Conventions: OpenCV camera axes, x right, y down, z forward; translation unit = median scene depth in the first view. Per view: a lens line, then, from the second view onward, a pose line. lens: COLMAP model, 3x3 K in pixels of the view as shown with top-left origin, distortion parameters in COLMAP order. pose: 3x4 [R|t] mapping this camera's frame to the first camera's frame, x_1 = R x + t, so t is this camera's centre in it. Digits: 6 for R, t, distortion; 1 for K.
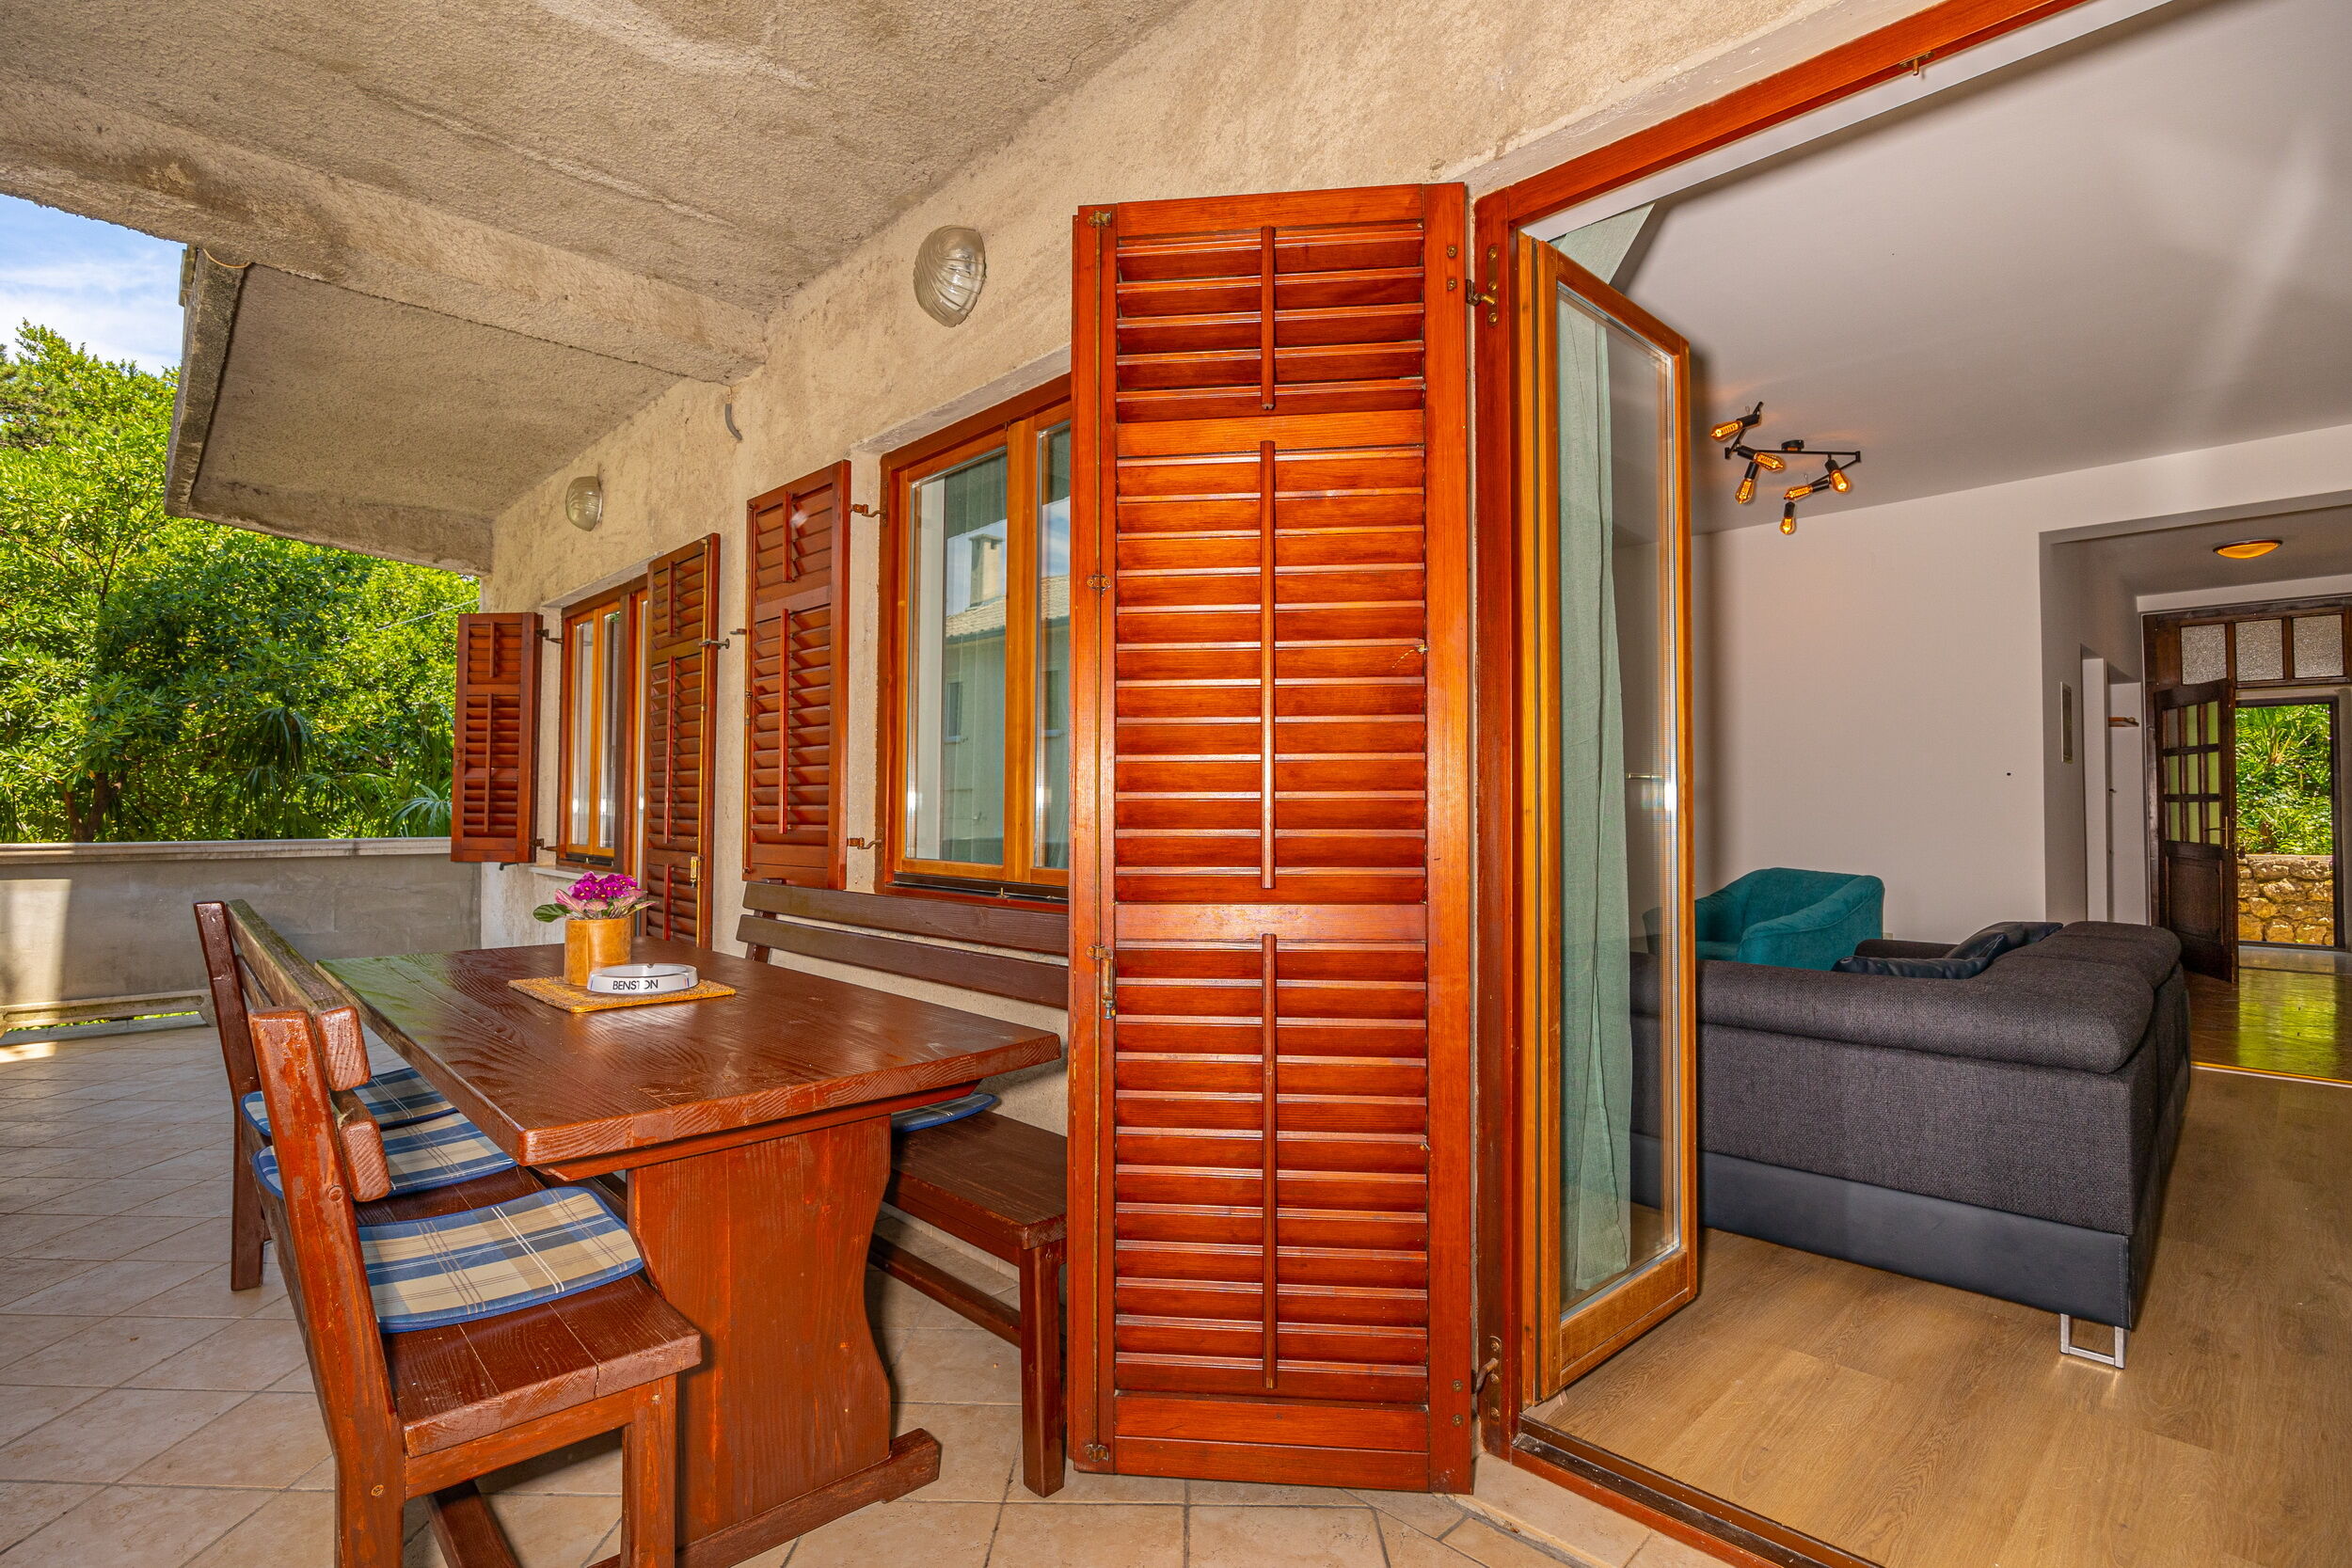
lens RADIAL K [[1127.3, 0, 1183.3], [0, 1127.3, 779.3], [0, 0, 1]] dist [-0.012997, 0.000469]
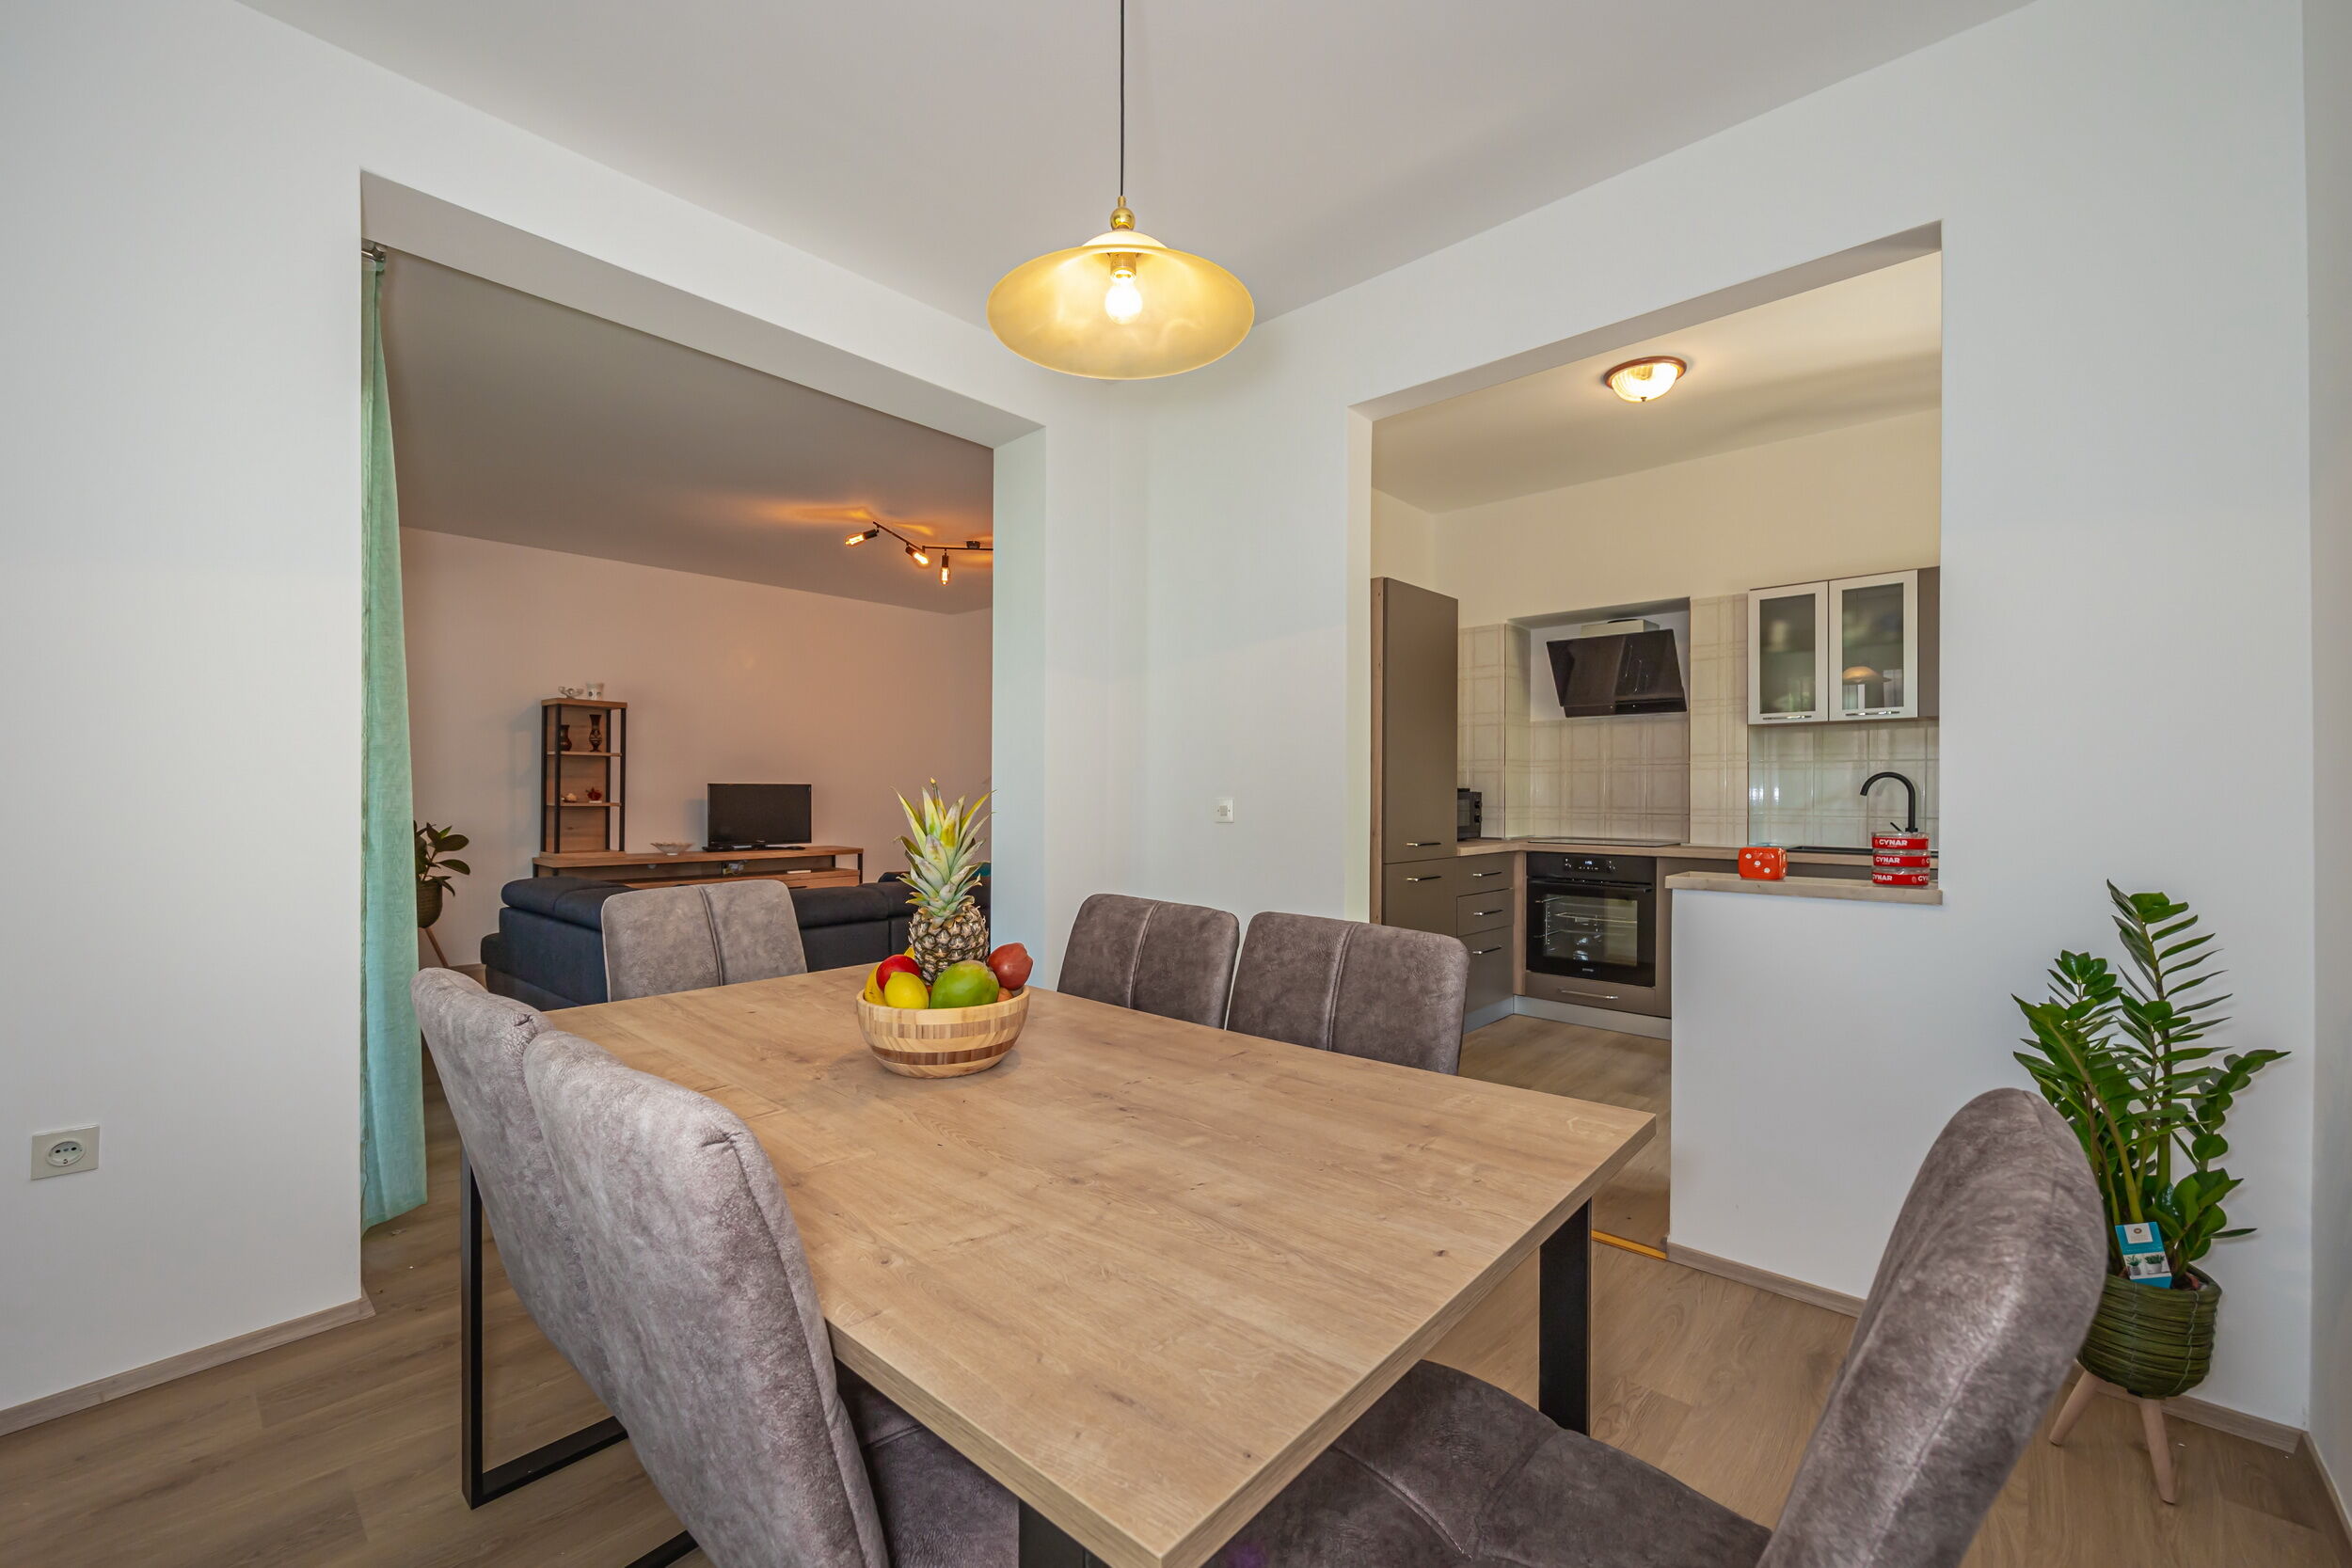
lens RADIAL K [[961.8, 0, 1196.2], [0, 961.8, 797.2], [0, 0, 1]] dist [0.001360, -0.001450]
pose [[0.997485, 0.000456, 0.070876, 0.459426], [-0.002861, 0.999423, 0.033842, -0.007584], [-0.070820, -0.033959, 0.996911, -0.170935]]
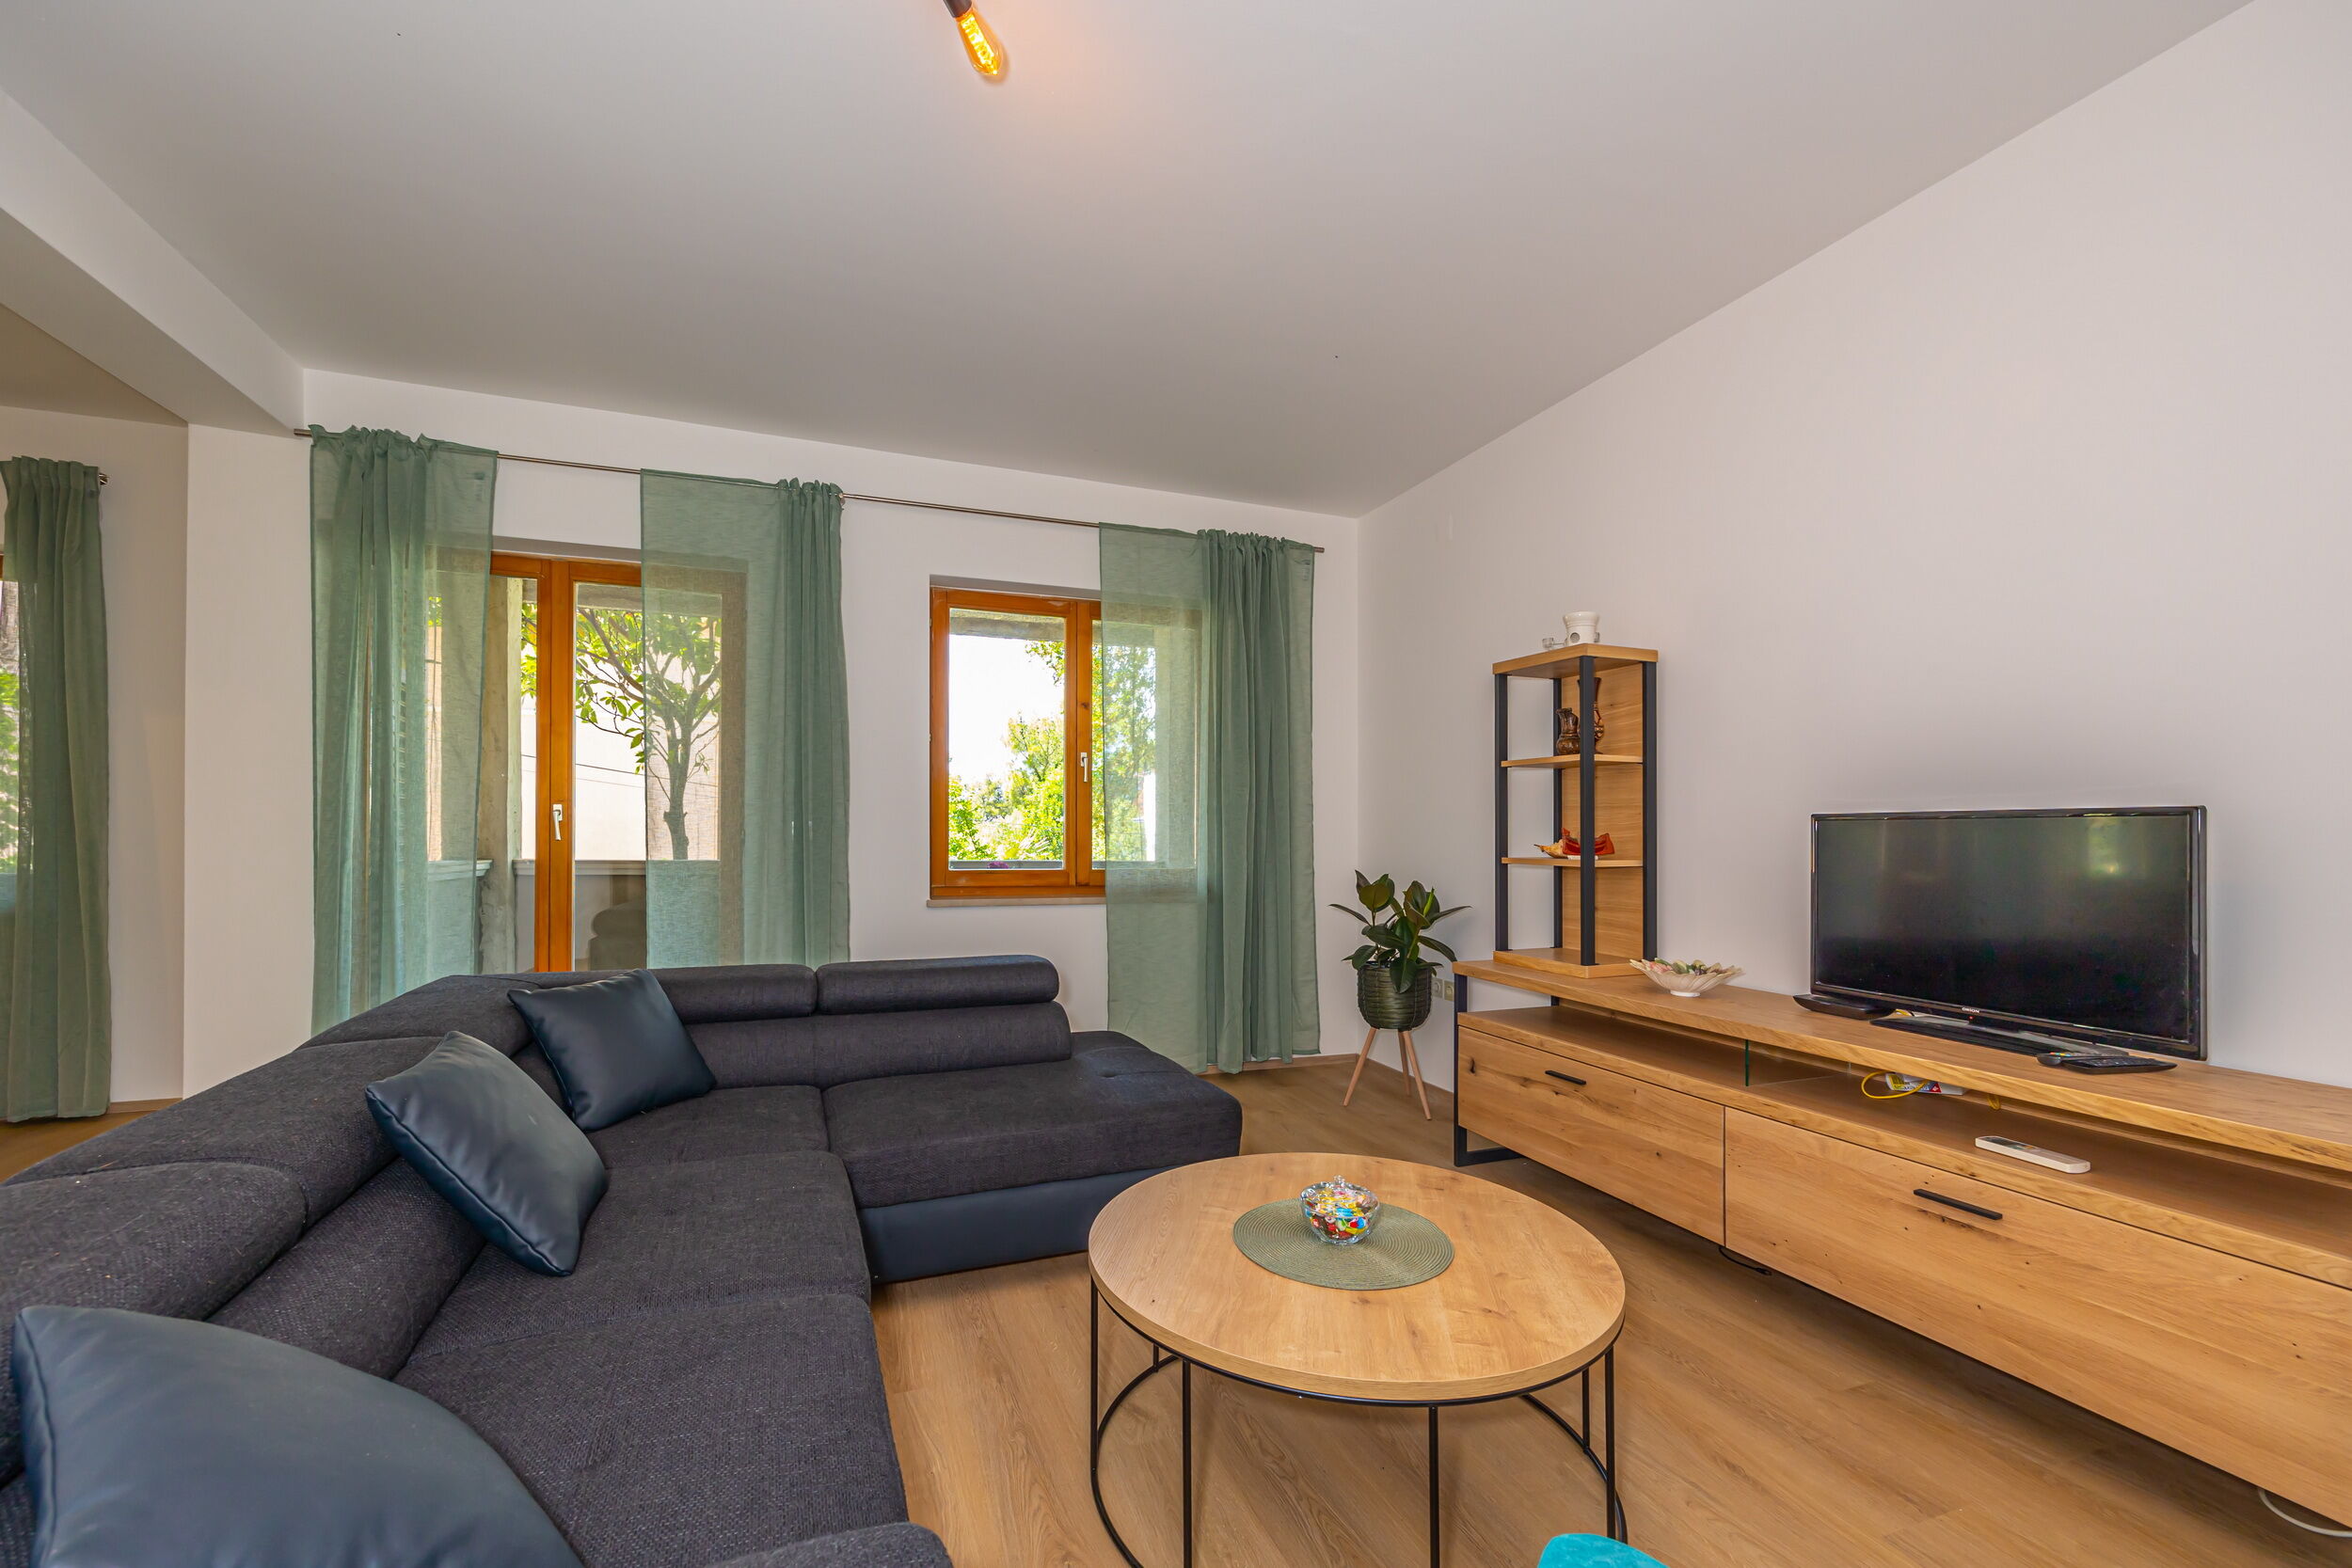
lens RADIAL K [[961.8, 0, 1158.3], [0, 961.8, 827.8], [0, 0, 1]] dist [0.001360, -0.001450]
pose [[-0.423900, -0.016728, -0.905555, 0.443403], [0.013728, 0.999596, -0.024891, 0.020146], [0.905605, -0.022982, -0.423499, 0.671445]]
